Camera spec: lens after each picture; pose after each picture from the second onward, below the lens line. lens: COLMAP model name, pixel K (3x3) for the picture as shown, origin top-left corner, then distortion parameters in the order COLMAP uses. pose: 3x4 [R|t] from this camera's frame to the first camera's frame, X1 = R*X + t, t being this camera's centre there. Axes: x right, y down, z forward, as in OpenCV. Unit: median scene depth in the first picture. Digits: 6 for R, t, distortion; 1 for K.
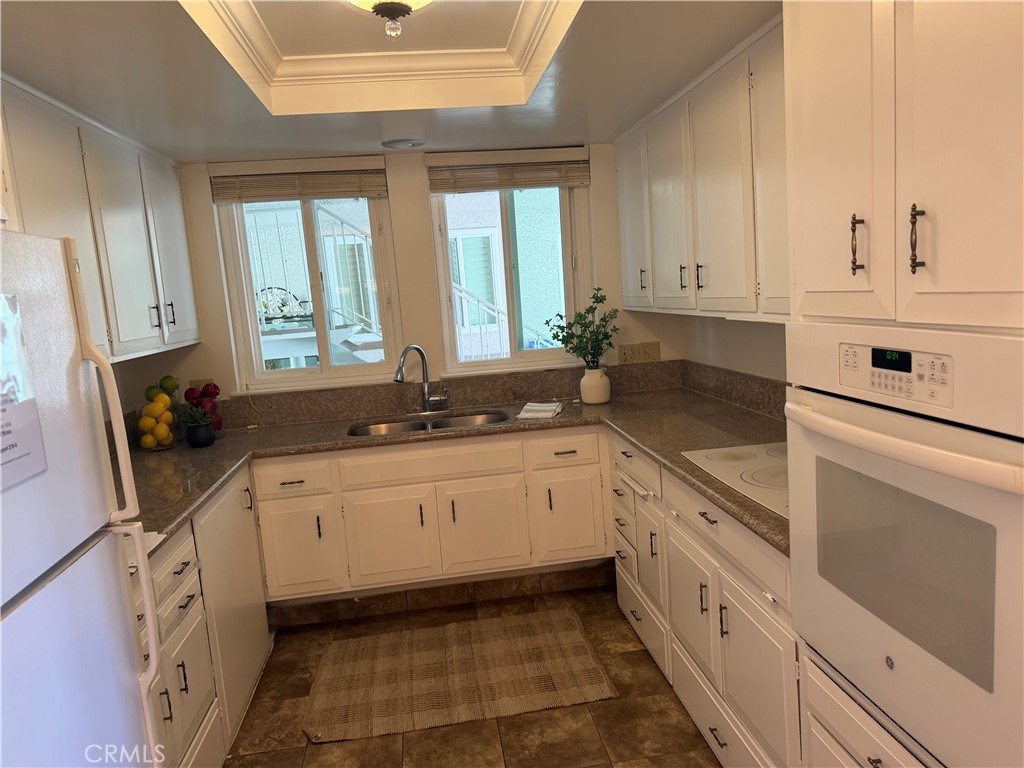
lens RADIAL K [[728.6, 0, 509.0], [0, 728.6, 387.7], [0, 0, 1]] dist [0.068389, -0.105392]
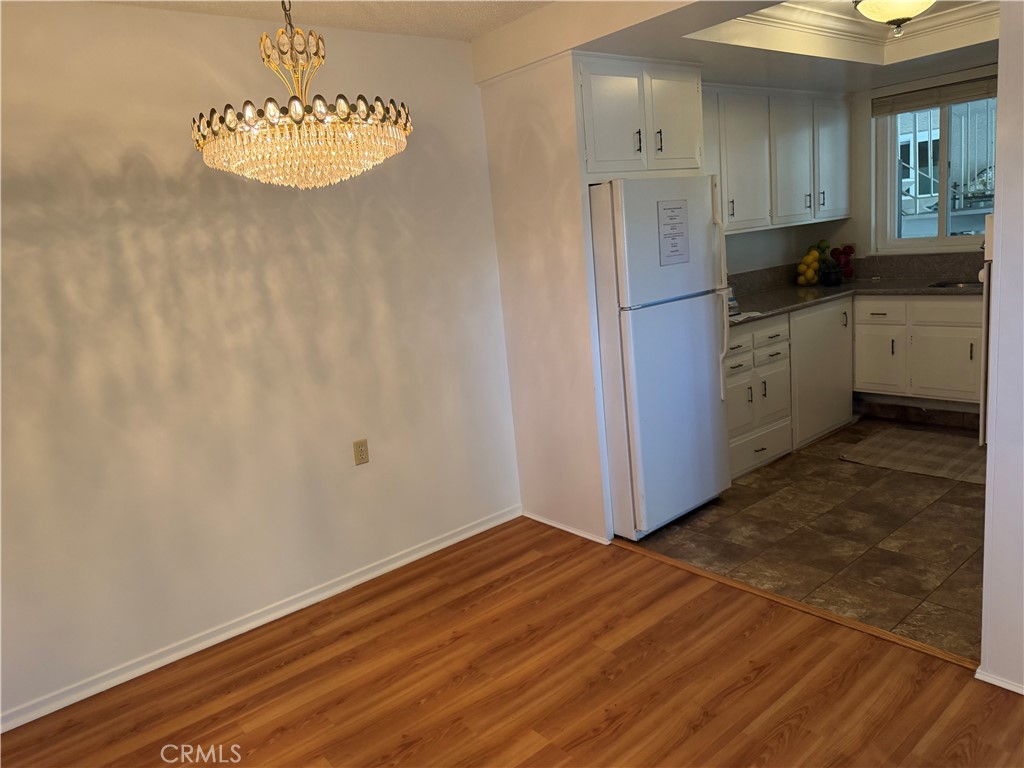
lens RADIAL K [[728.6, 0, 509.0], [0, 728.6, 387.7], [0, 0, 1]] dist [0.068389, -0.105392]
pose [[0.547725, 0.195764, -0.813433, 0.519498], [-0.060936, 0.978993, 0.194576, 0.029750], [0.834436, -0.057007, 0.548148, -0.436656]]
